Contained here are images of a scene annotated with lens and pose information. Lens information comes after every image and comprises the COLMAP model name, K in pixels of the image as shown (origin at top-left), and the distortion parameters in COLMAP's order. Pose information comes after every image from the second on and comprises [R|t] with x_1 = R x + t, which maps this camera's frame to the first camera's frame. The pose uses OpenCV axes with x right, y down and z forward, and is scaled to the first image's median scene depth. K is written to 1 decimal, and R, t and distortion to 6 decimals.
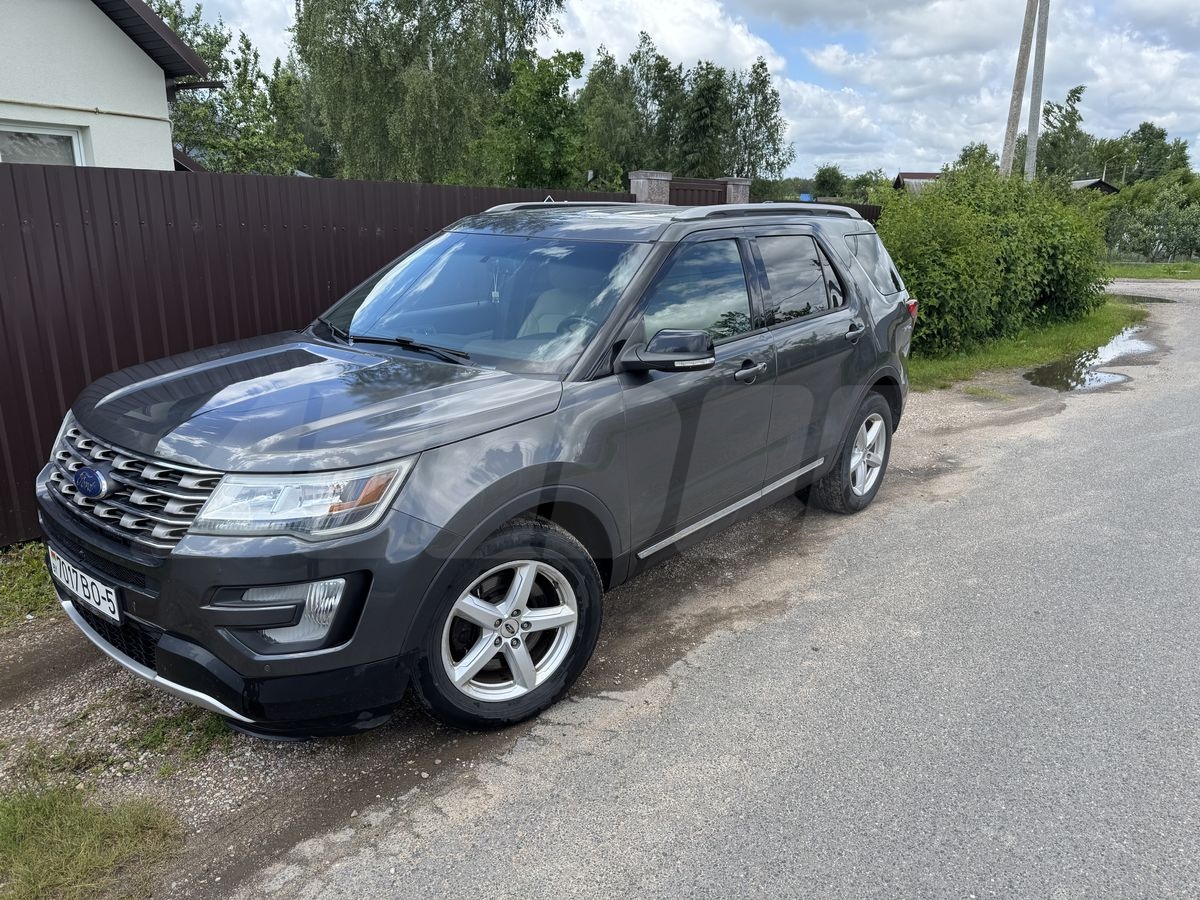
lens RADIAL K [[881.2, 0, 597.8], [0, 881.2, 469.2], [0, 0, 1]] dist [0.014656, 0.001721]
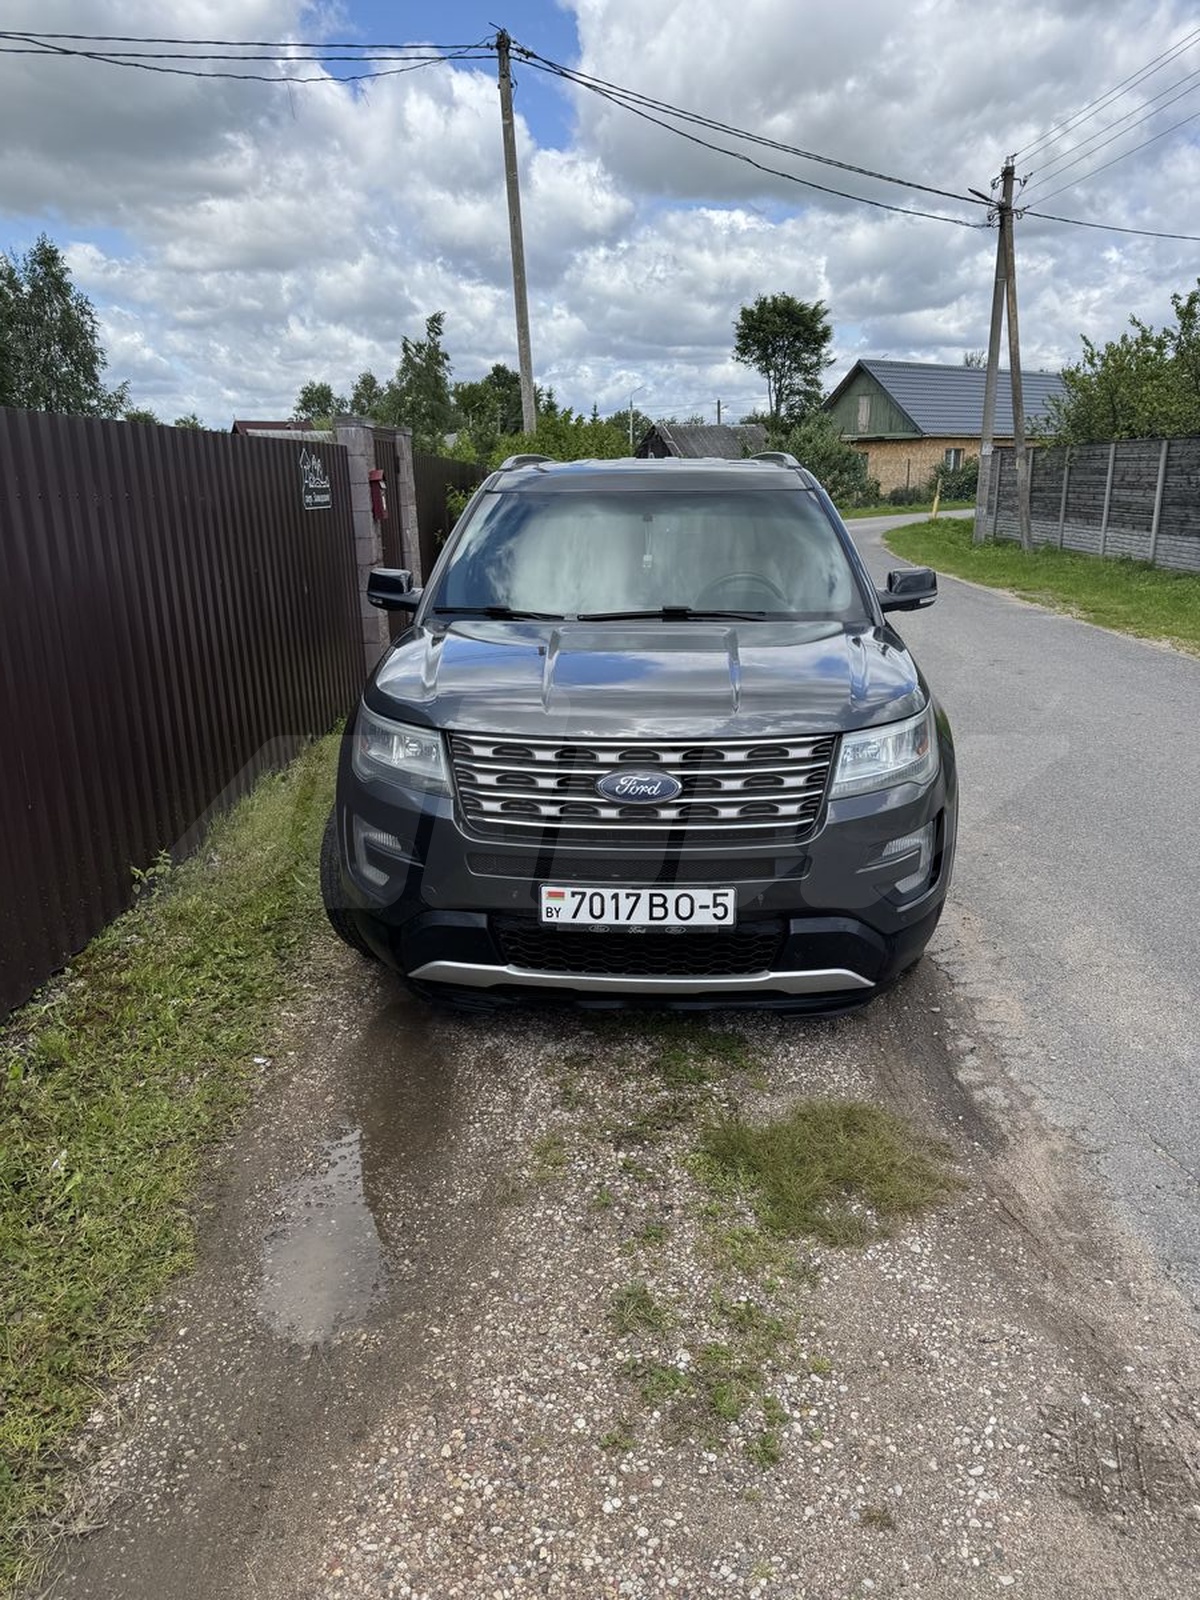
lens RADIAL K [[1134.2, 0, 598.0], [0, 1134.2, 828.1], [0, 0, 1]] dist [0.039896, -0.048721]
pose [[0.809775, -0.200179, 0.551536, -0.486917], [0.189710, 0.978837, 0.076731, -0.014859], [-0.555224, 0.042497, 0.830614, 0.043271]]
